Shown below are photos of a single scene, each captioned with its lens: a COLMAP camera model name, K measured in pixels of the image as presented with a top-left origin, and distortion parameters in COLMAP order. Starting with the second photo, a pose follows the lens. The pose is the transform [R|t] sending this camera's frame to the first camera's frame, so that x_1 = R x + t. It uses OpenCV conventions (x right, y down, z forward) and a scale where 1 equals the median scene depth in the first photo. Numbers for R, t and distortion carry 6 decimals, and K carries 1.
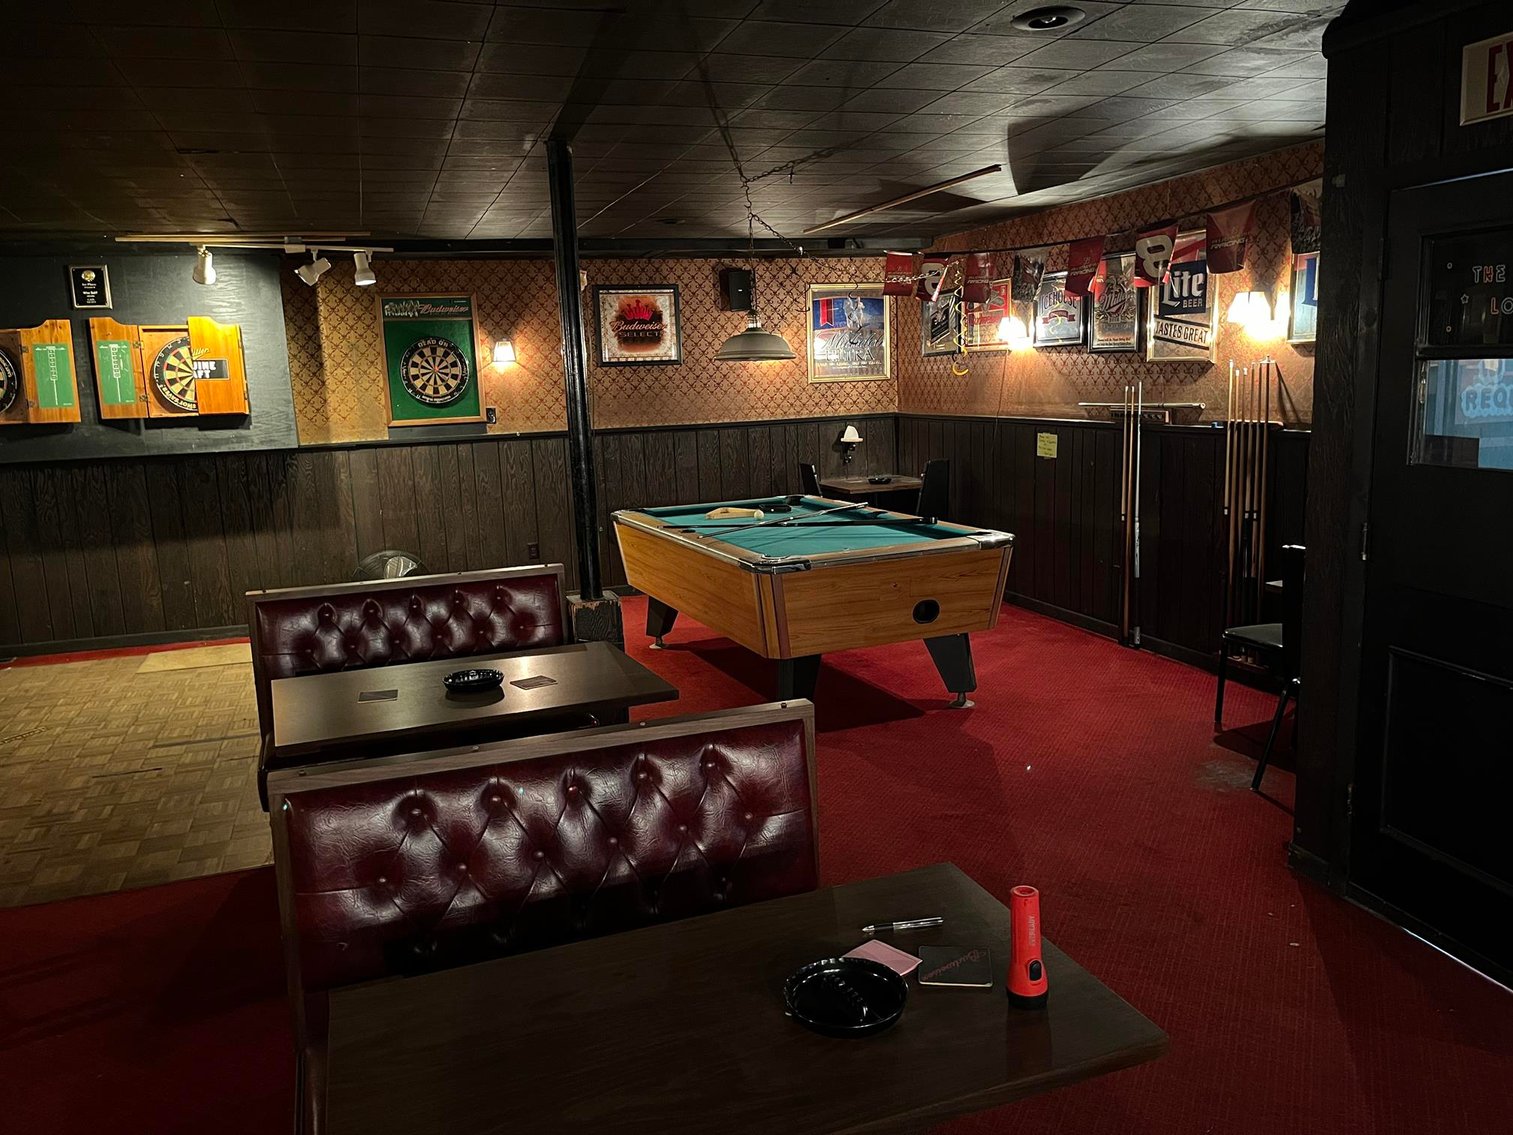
lens RADIAL K [[1147.6, 0, 756.5], [0, 1147.6, 567.5], [0, 0, 1]] dist [0.090486, -0.126941]
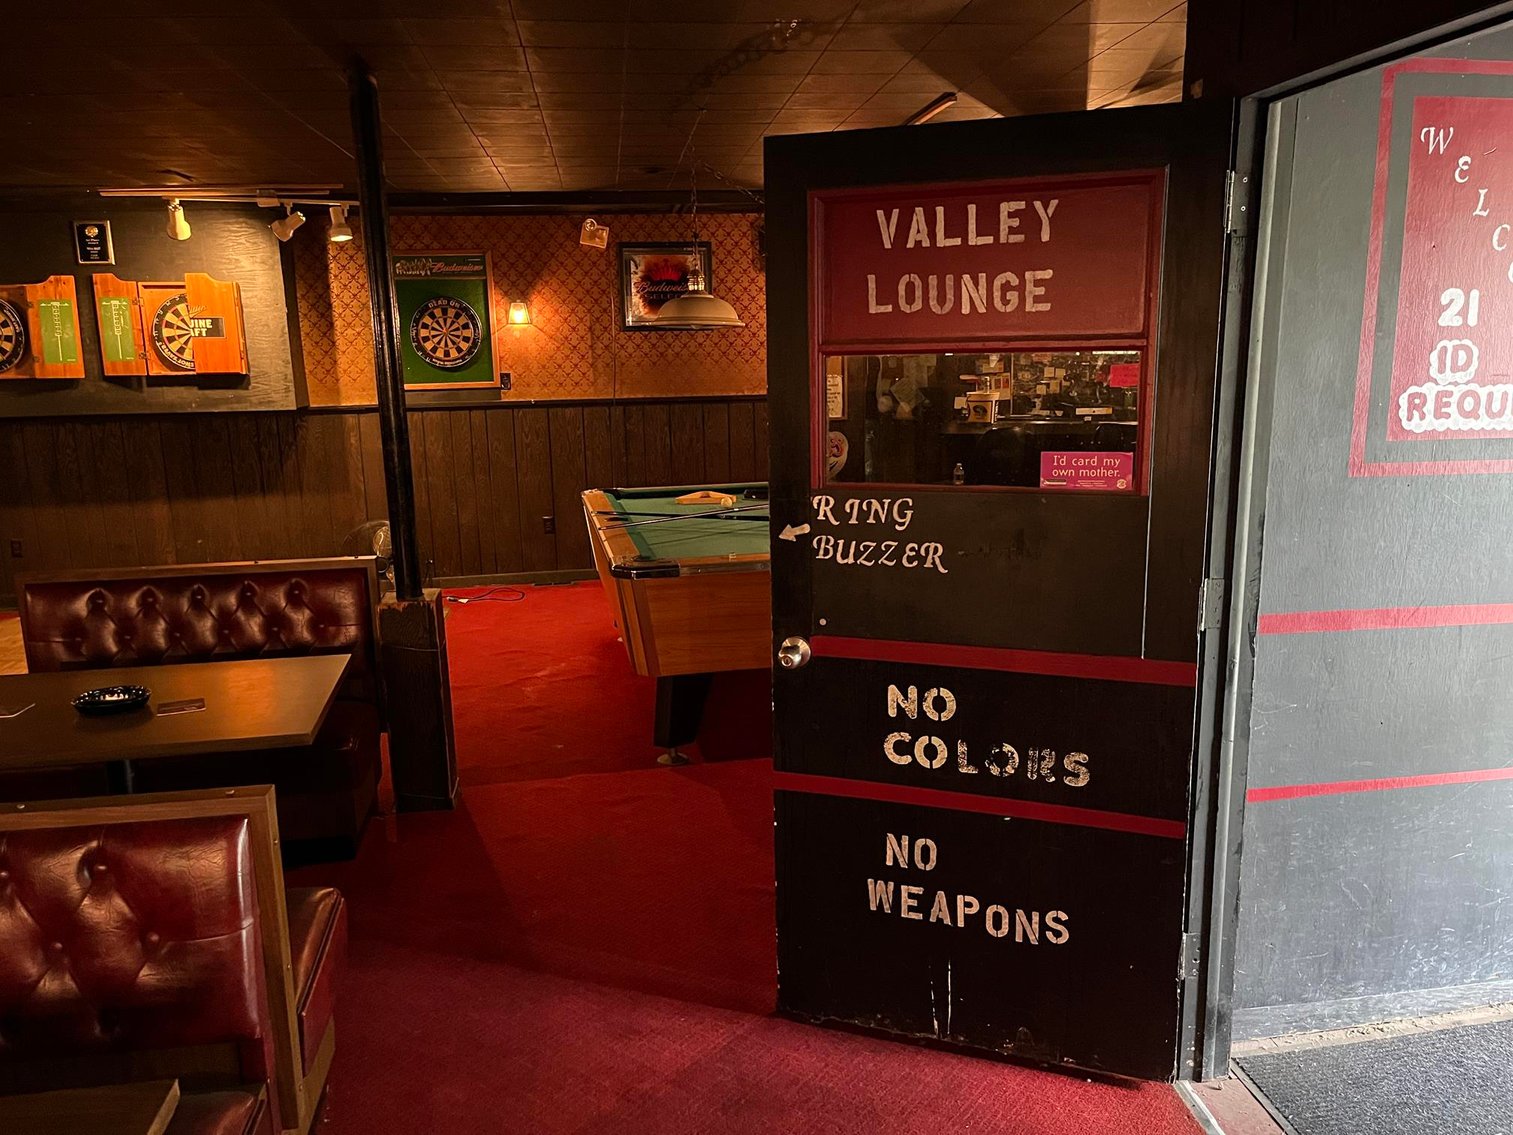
lens RADIAL K [[1147.6, 0, 756.5], [0, 1147.6, 567.5], [0, 0, 1]] dist [0.090486, -0.126941]
pose [[0.979860, 0.056211, -0.191610, 0.176425], [-0.050093, 0.998073, 0.036627, -0.025715], [0.193299, -0.026291, 0.980787, 0.113259]]
